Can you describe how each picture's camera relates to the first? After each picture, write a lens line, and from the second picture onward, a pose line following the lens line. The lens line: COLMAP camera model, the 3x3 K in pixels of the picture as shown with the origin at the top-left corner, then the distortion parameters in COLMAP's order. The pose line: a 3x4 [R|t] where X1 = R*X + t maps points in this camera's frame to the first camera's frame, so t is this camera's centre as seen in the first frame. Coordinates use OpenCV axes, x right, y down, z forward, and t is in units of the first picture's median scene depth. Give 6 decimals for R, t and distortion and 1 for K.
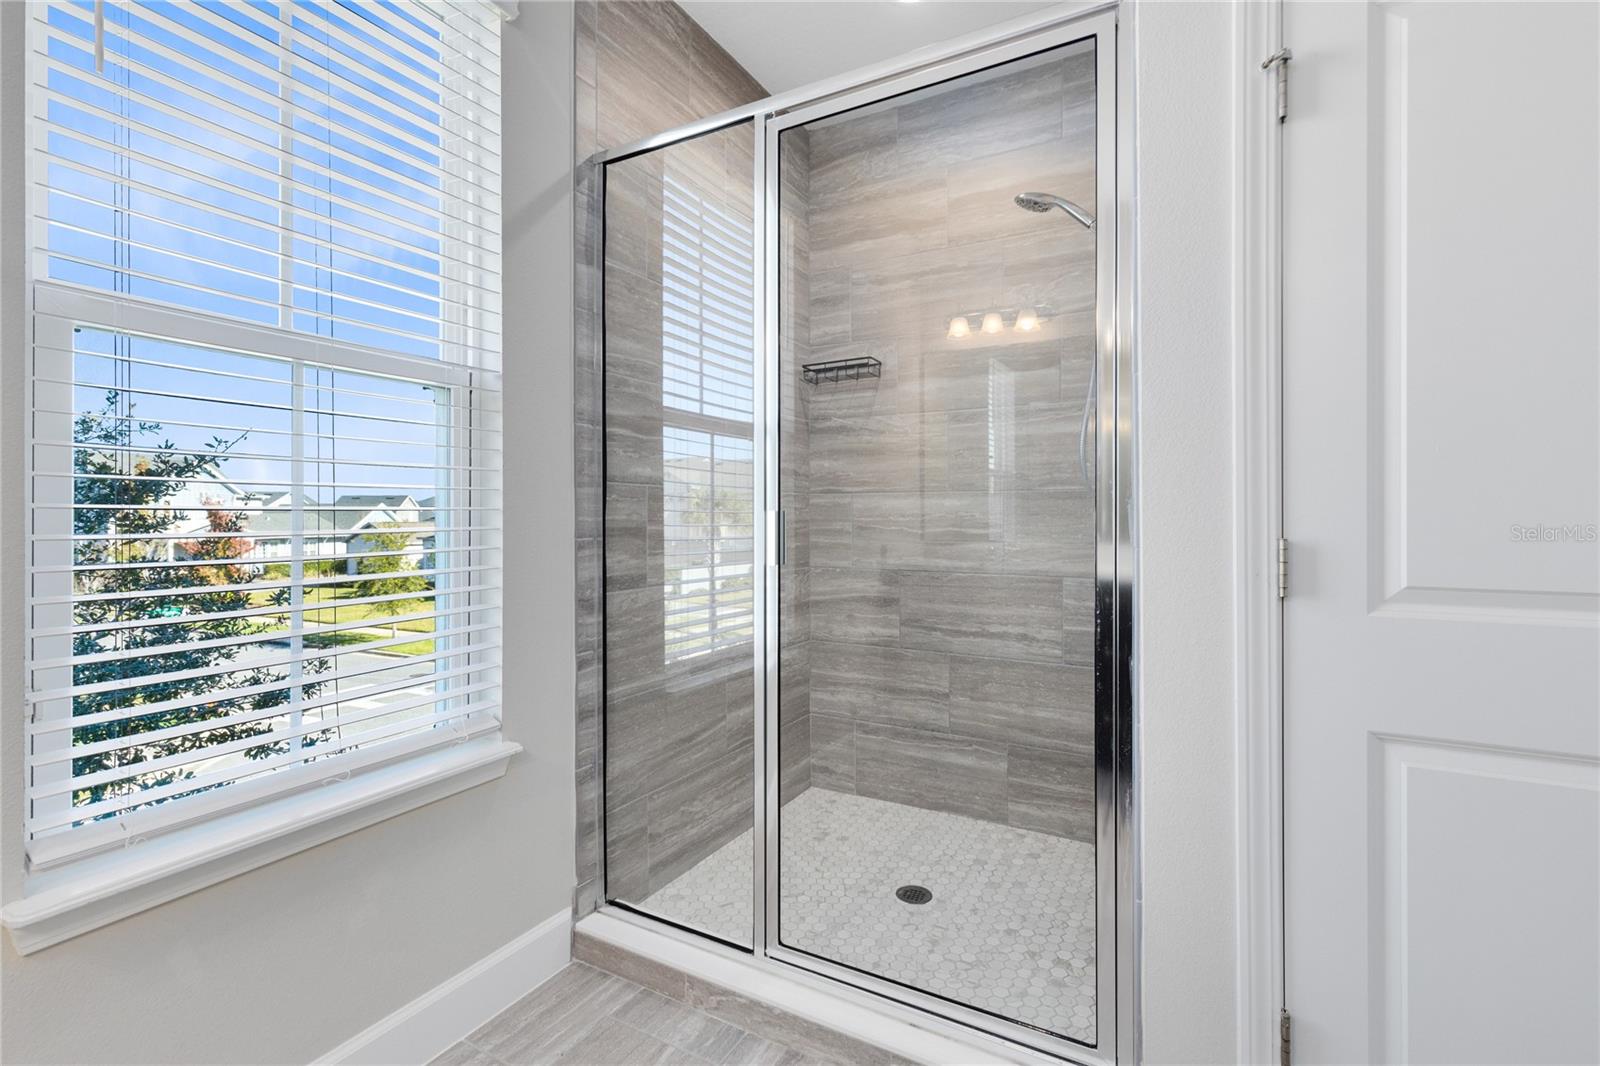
lens RADIAL K [[728.1, 0, 808.3], [0, 728.1, 514.0], [0, 0, 1]] dist [0.008630, -0.002358]
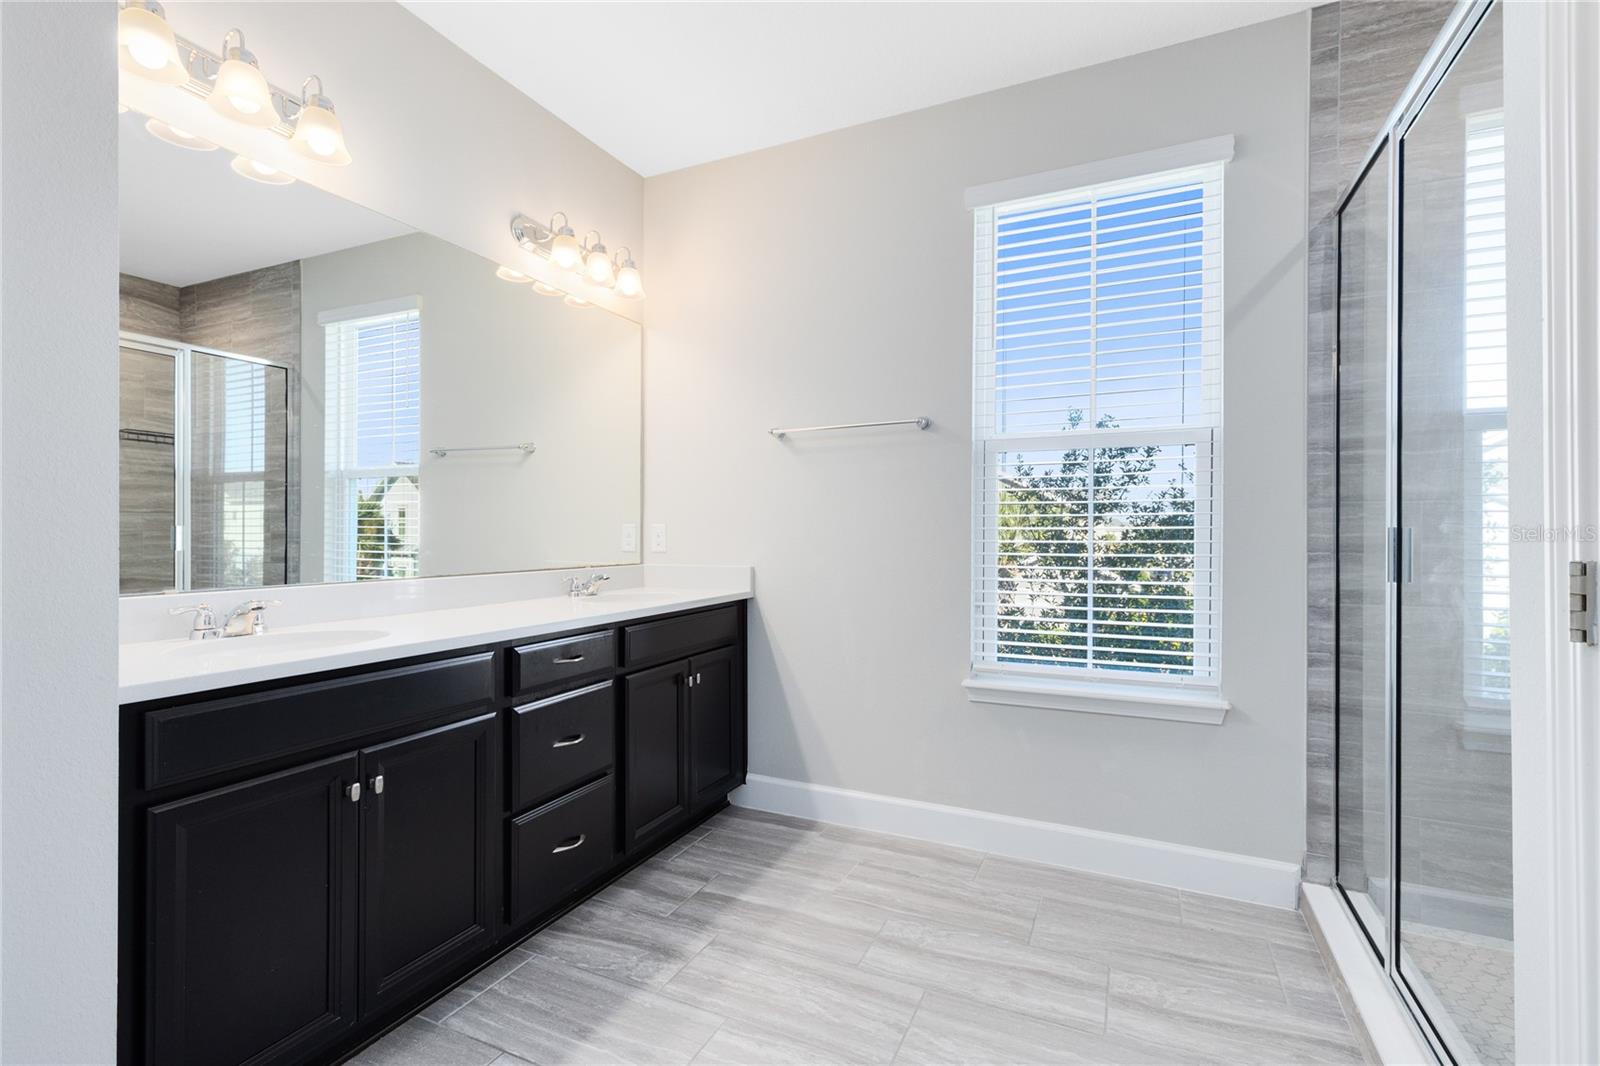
lens RADIAL K [[728.1, 0, 800.1], [0, 728.1, 530.8], [0, 0, 1]] dist [0.008630, -0.002358]
pose [[0.070399, -0.001595, -0.997518, 0.777838], [-0.002383, 0.999996, -0.001767, 0.003222], [0.997516, 0.002501, 0.070395, 0.113084]]
